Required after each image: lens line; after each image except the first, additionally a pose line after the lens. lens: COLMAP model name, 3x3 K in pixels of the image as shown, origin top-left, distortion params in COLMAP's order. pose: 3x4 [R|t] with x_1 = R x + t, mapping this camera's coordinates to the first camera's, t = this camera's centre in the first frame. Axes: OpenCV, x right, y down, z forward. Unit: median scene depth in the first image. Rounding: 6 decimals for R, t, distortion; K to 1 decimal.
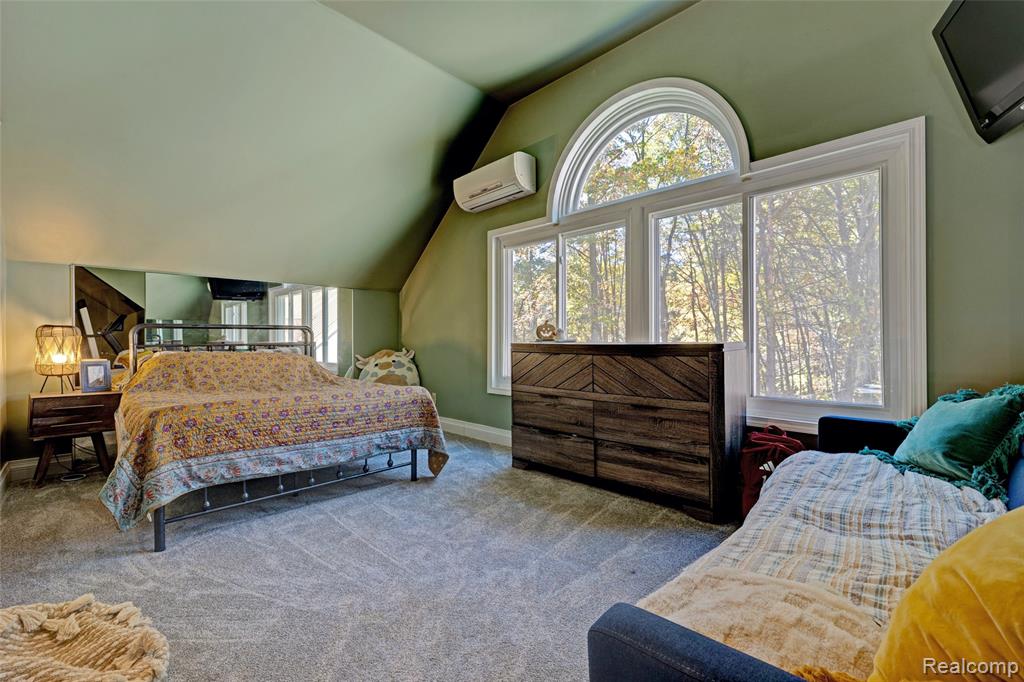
lens RADIAL K [[430.0, 0, 511.5], [0, 430.0, 339.0], [0, 0, 1]] dist [0.000272, -0.000147]
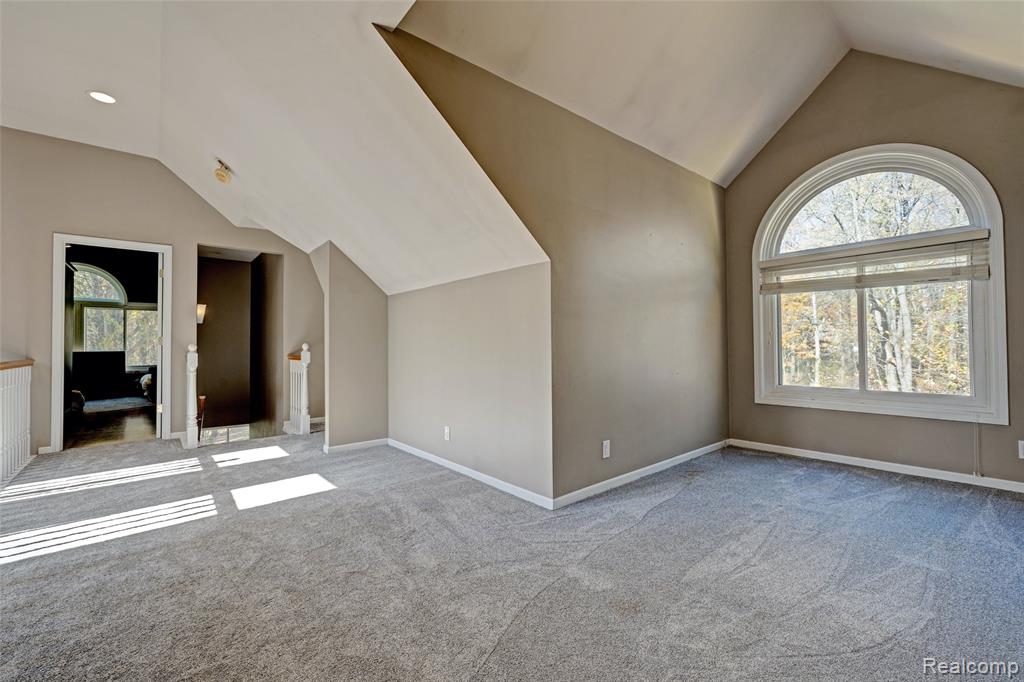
lens RADIAL K [[430.0, 0, 511.5], [0, 430.0, 339.0], [0, 0, 1]] dist [0.000272, -0.000147]
pose [[0.086319, 0.019353, 0.996080, -2.740876], [0.003297, 0.999800, -0.019711, -0.008113], [-0.996262, 0.004985, 0.086238, -2.514757]]
